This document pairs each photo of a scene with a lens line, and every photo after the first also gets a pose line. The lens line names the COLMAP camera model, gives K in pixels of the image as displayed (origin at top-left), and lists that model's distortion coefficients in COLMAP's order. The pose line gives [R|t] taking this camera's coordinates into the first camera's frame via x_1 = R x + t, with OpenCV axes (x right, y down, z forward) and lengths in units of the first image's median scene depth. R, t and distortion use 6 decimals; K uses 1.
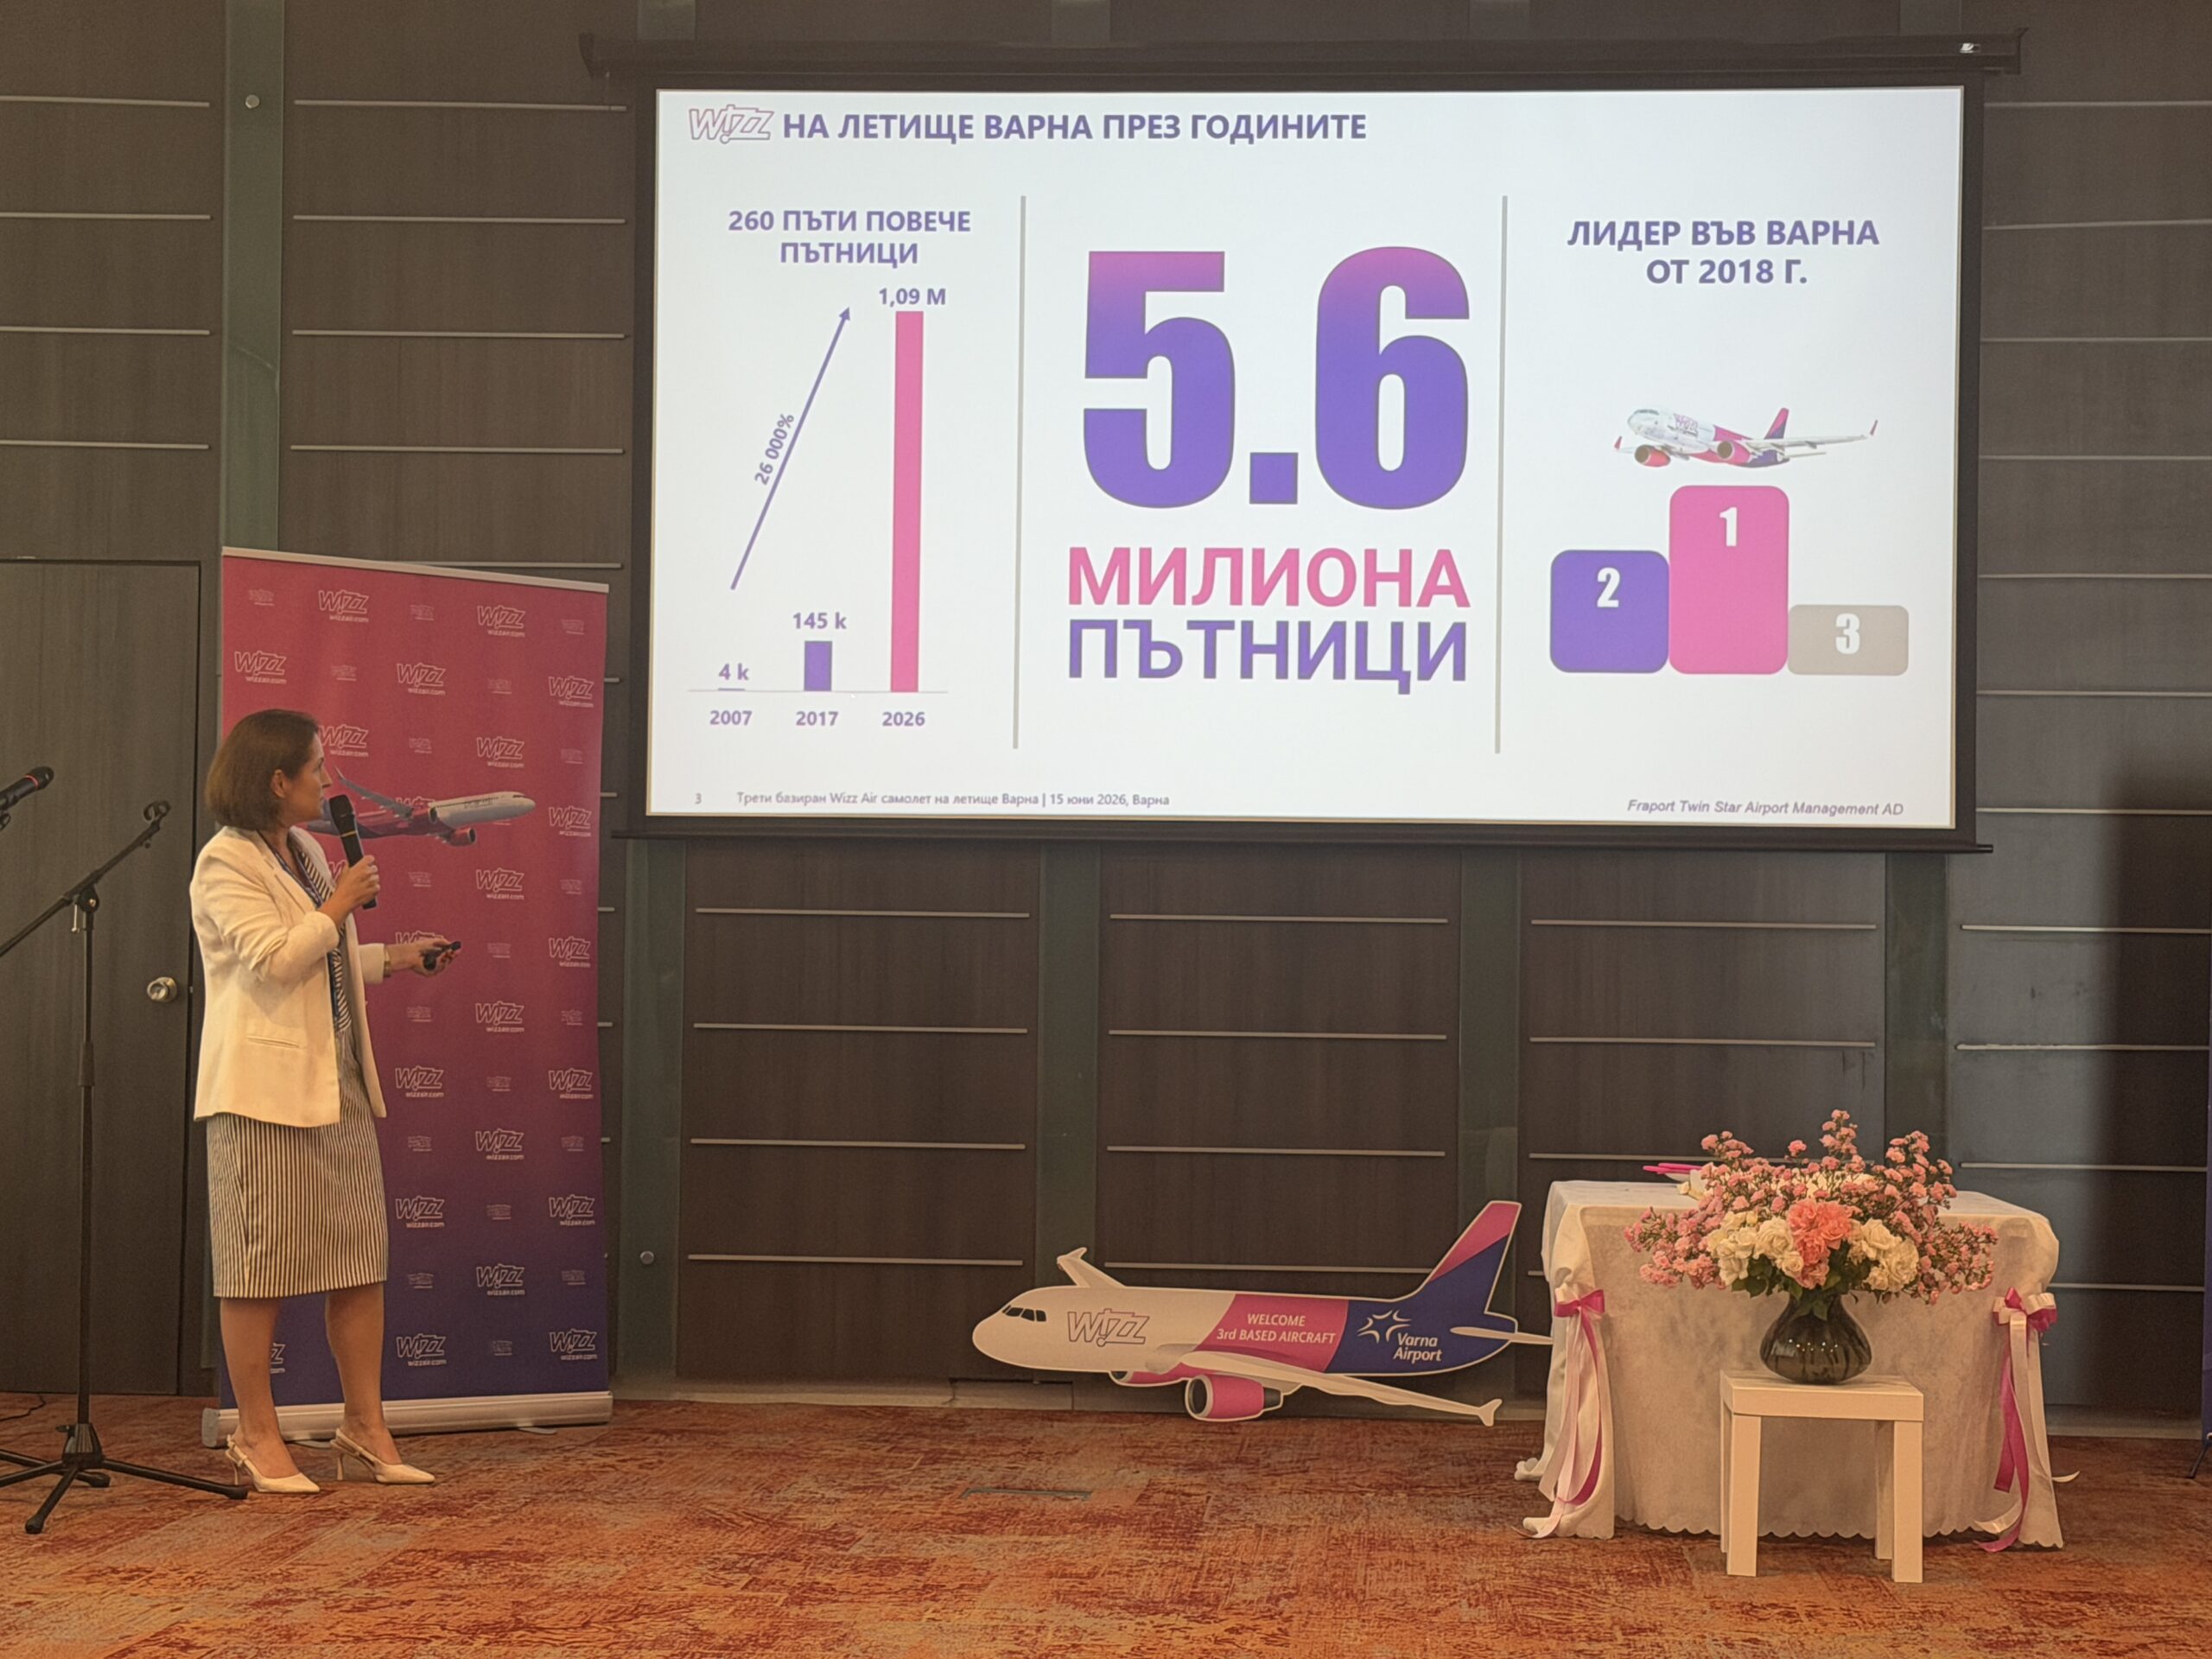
lens RADIAL K [[3856.1, 0, 1120.4], [0, 3856.1, 847.9], [0, 0, 1]] dist [0.114628, 0.000000]
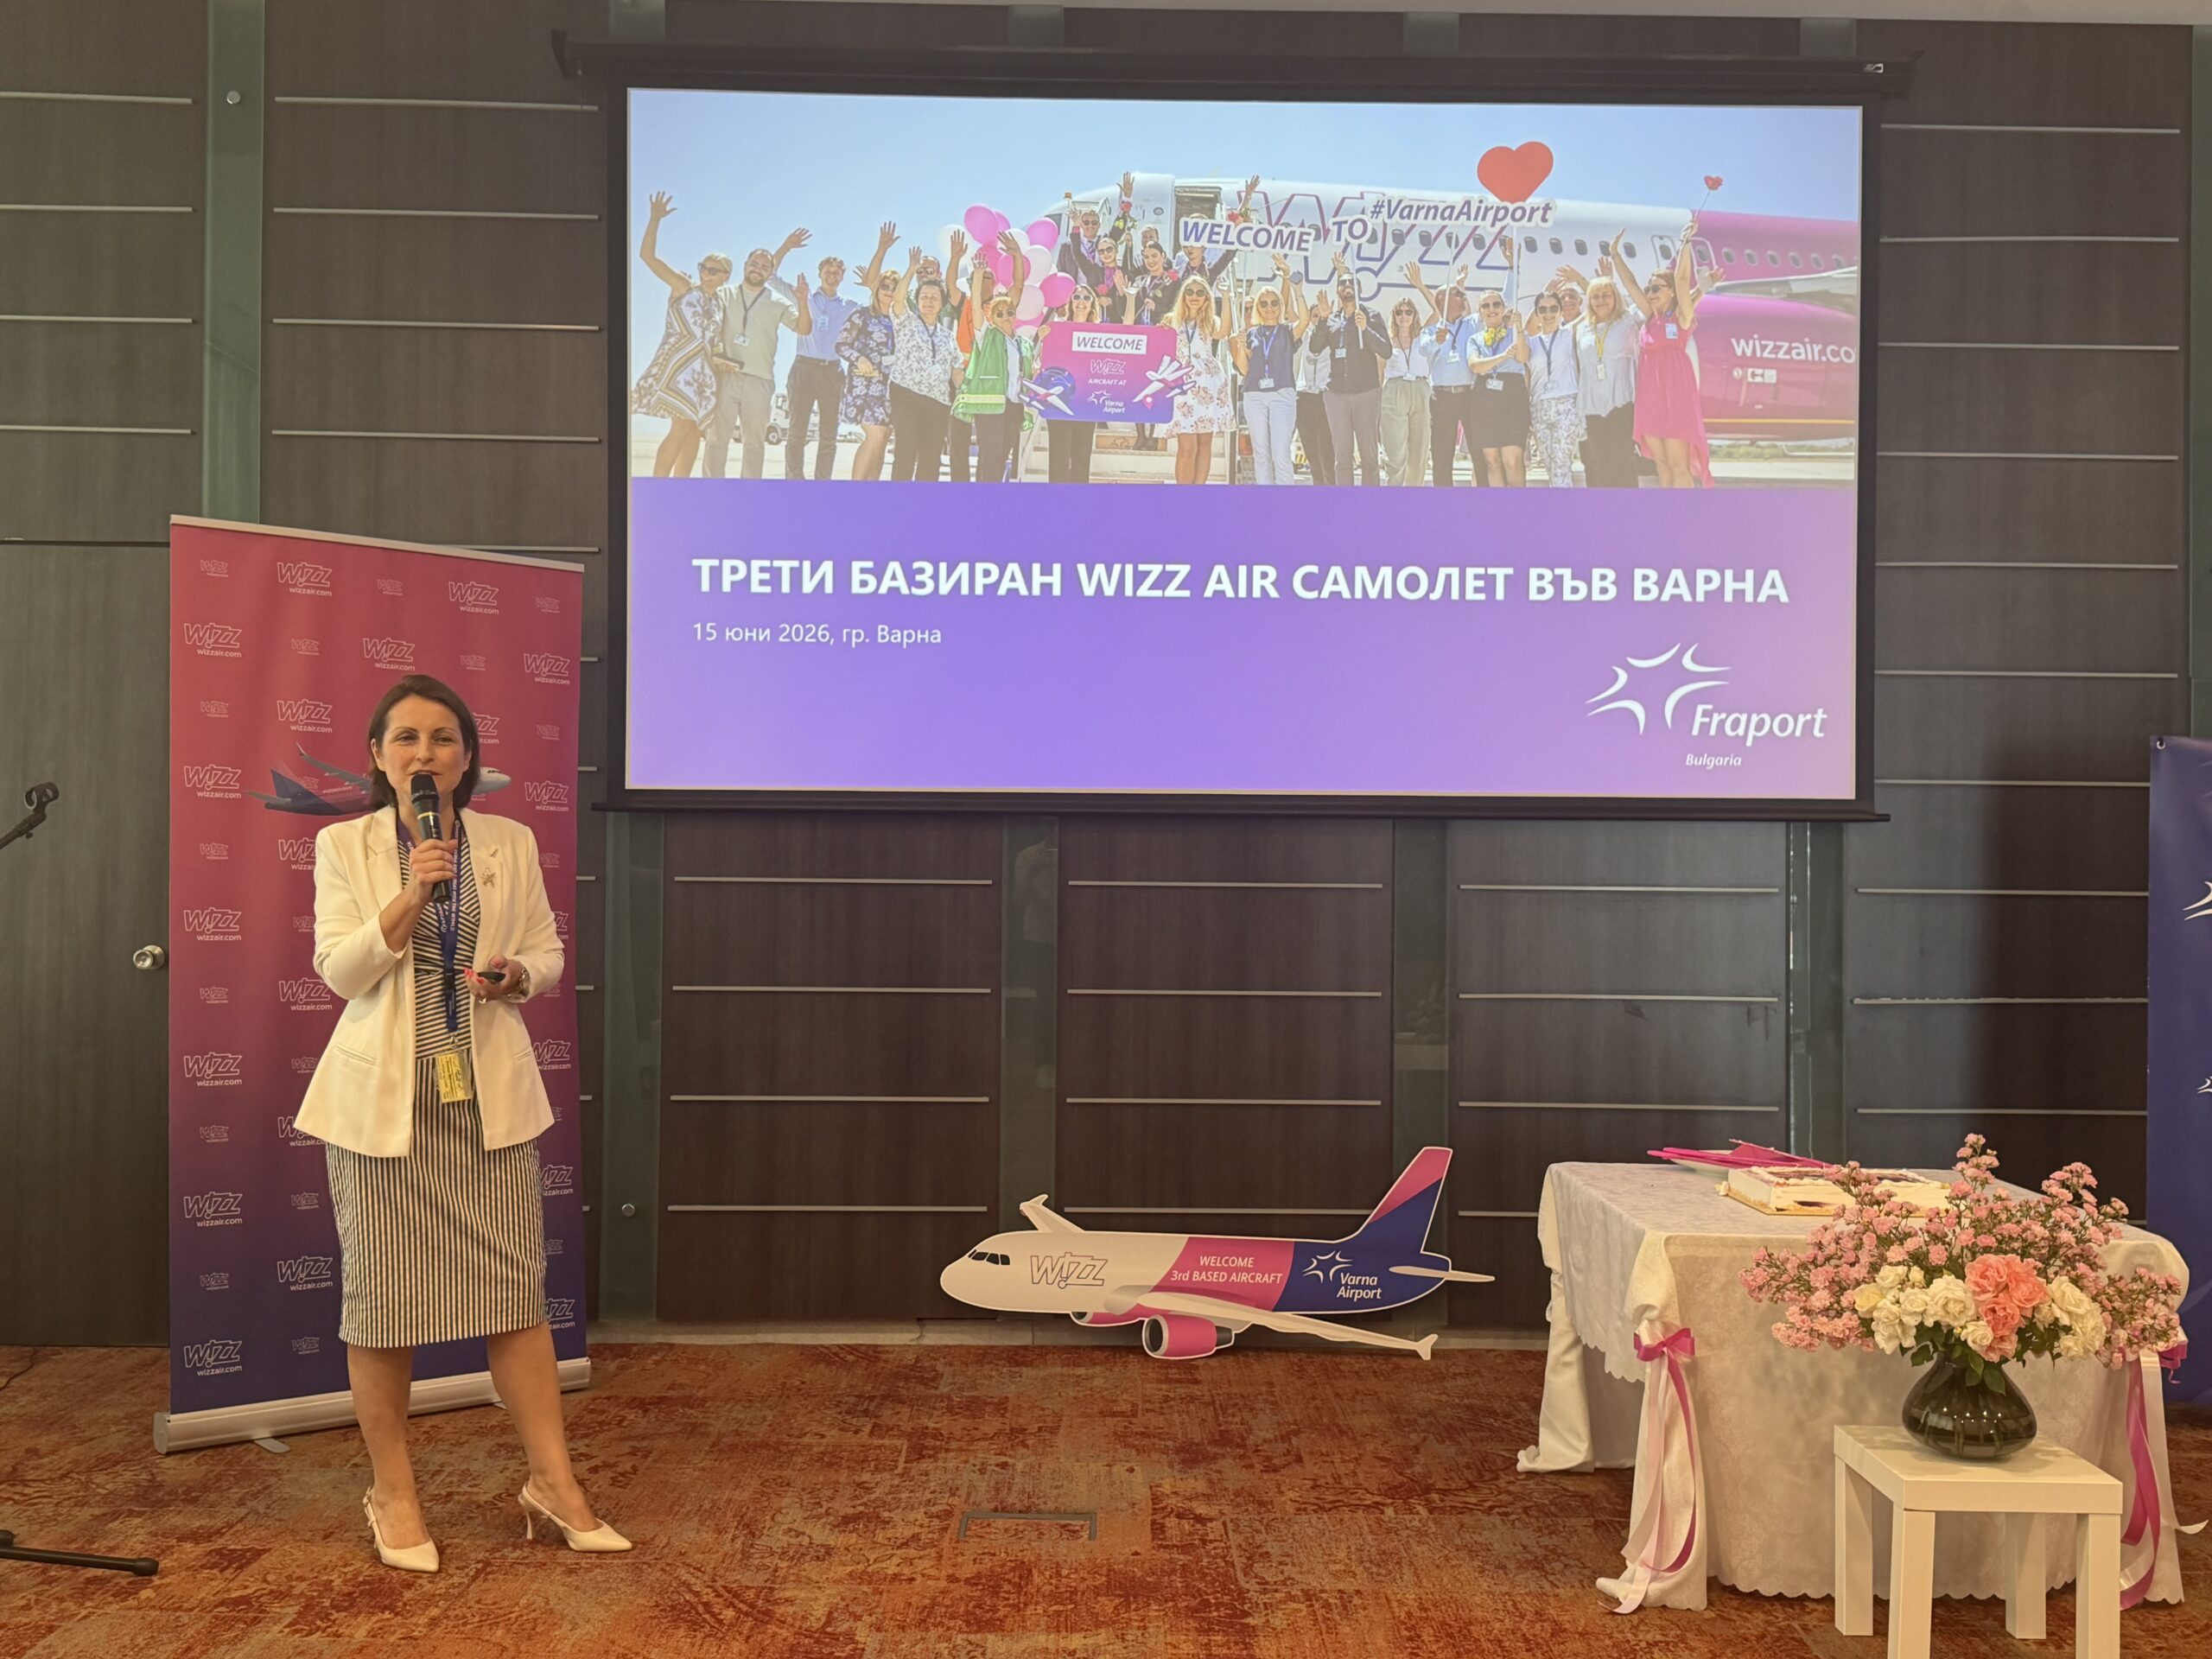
lens RADIAL K [[2119.4, 0, 1099.7], [0, 2119.4, 842.5], [0, 0, 1]] dist [0.046618, 0.000000]
pose [[0.996750, -0.004011, 0.080457, -0.042914], [0.001672, 0.999575, 0.029116, -0.010936], [-0.080540, -0.028887, 0.996333, 0.438636]]
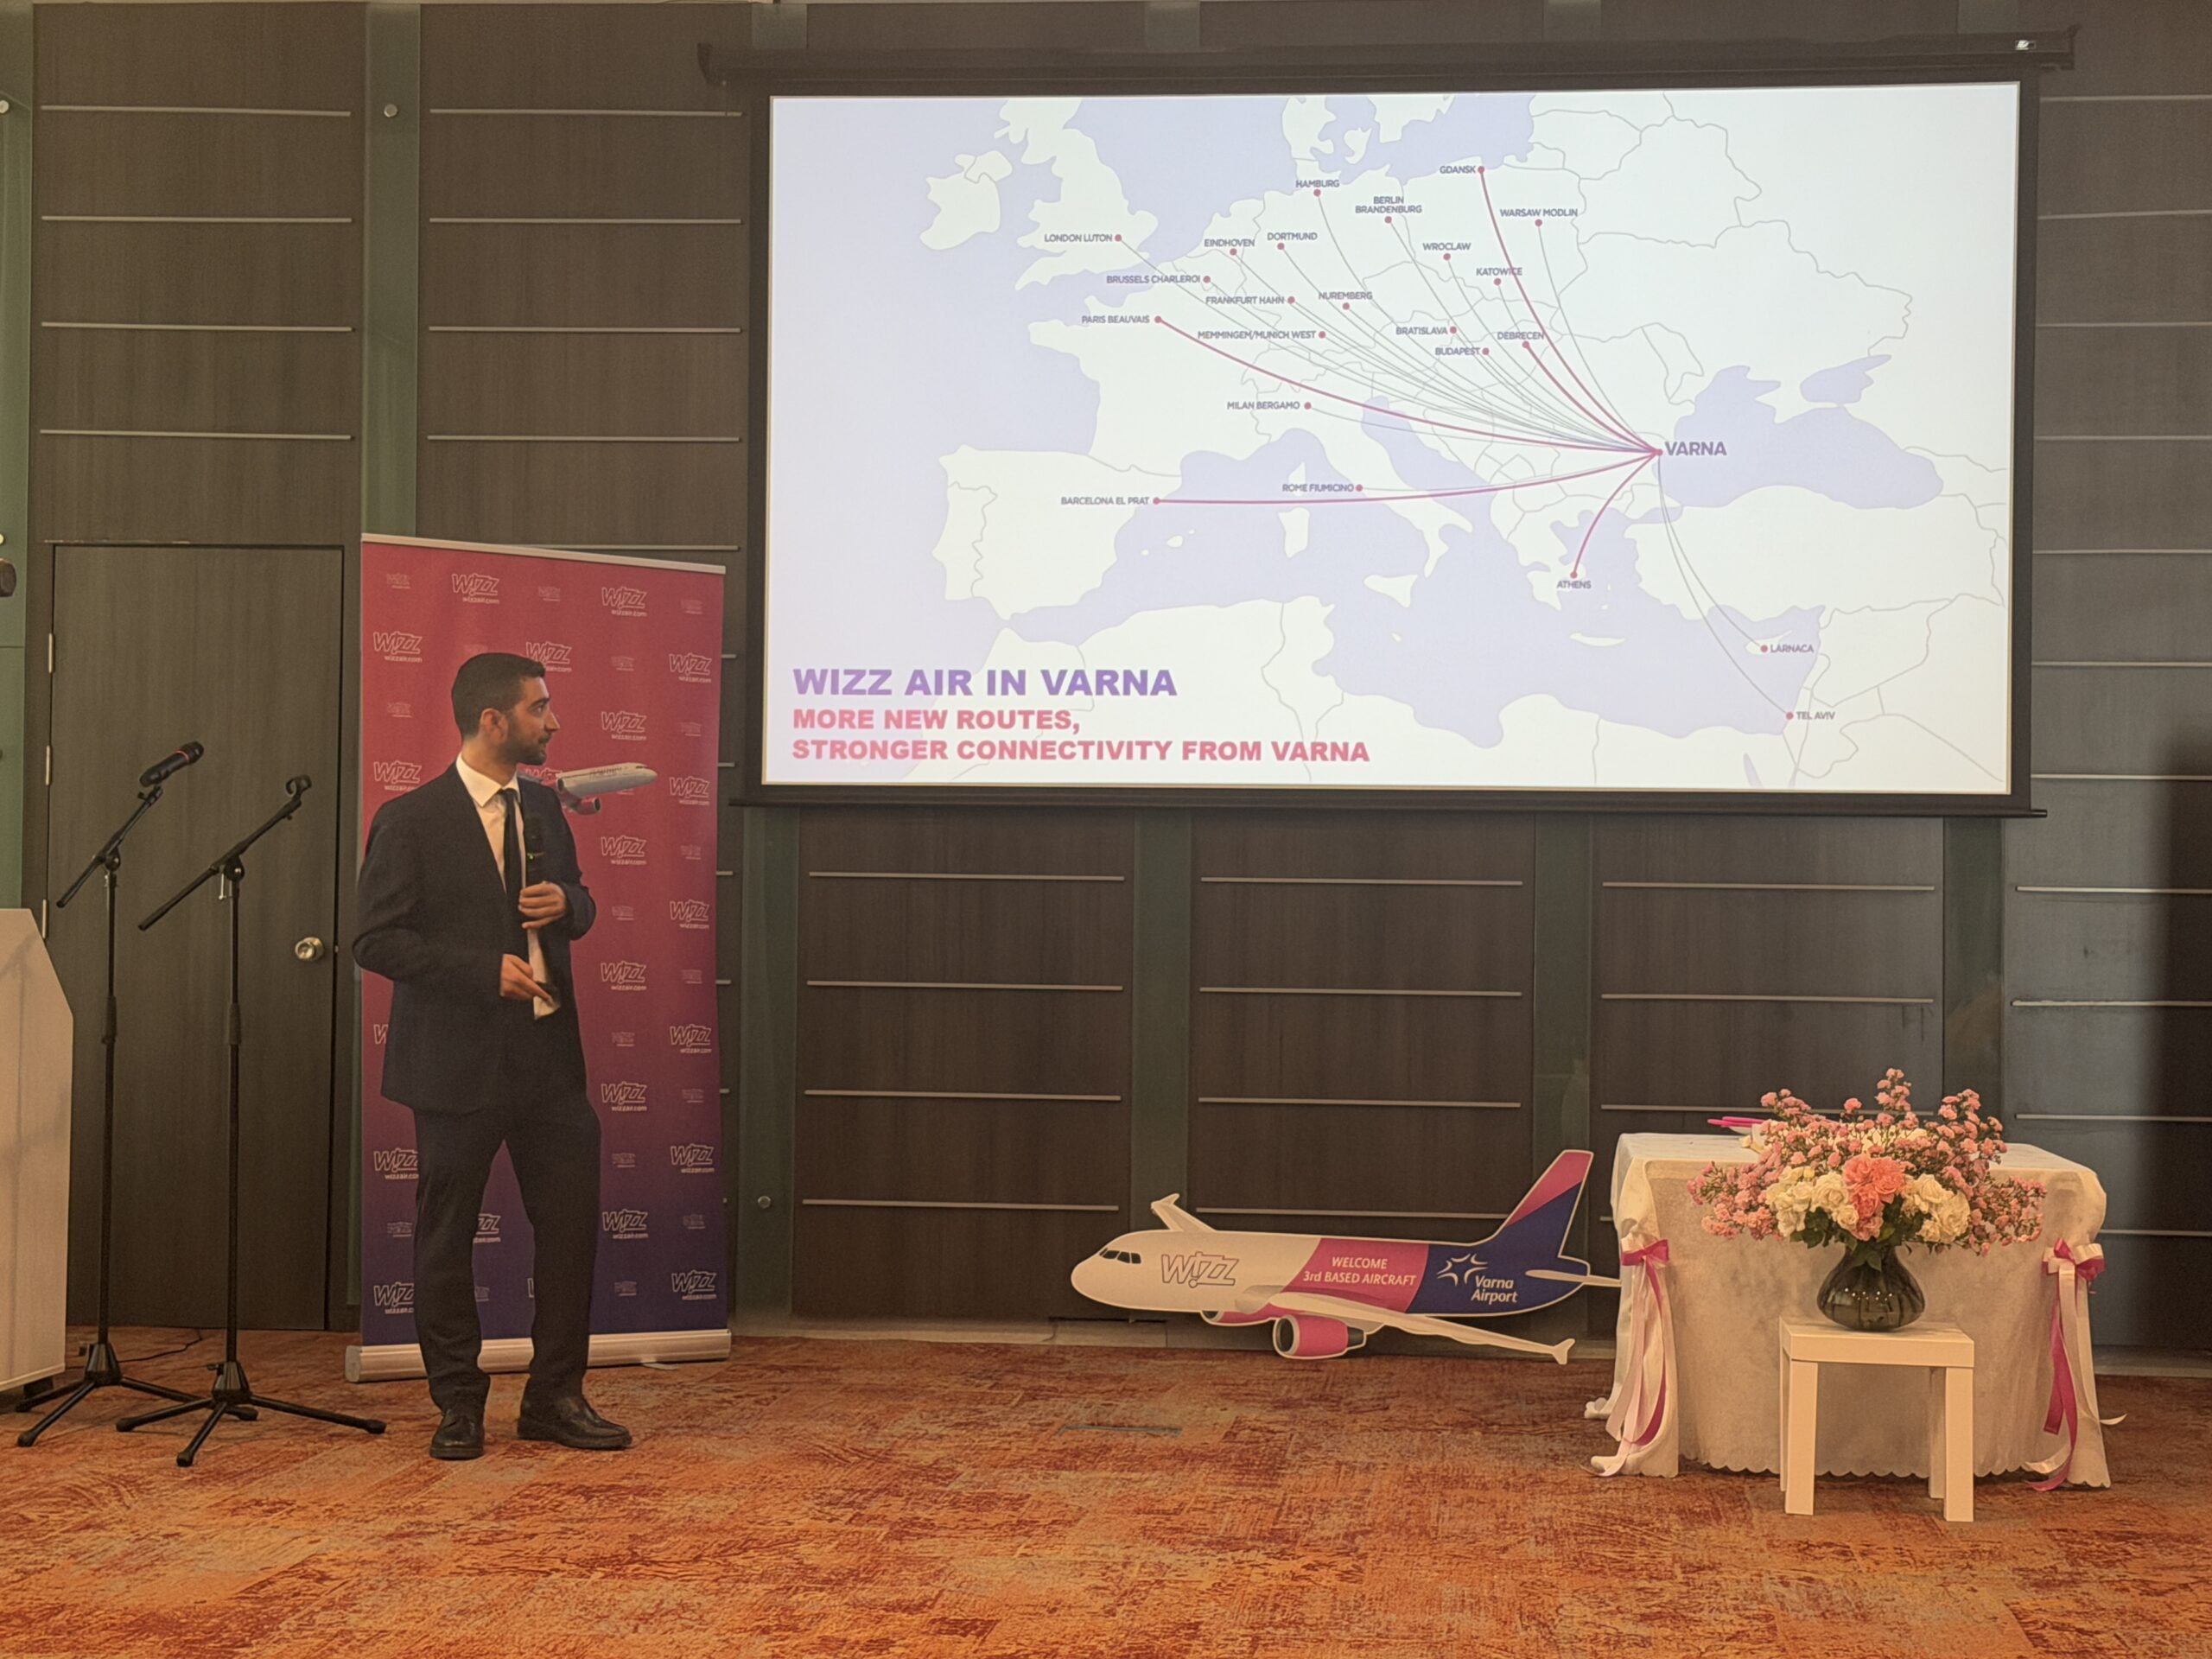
lens RADIAL K [[3650.0, 0, 1121.2], [0, 3650.0, 825.1], [0, 0, 1]] dist [0.111020, 0.000000]
pose [[0.999539, -0.002032, -0.030280, 0.006090], [0.002282, 0.999964, 0.008197, -0.005489], [0.030262, -0.008263, 0.999508, 0.003867]]
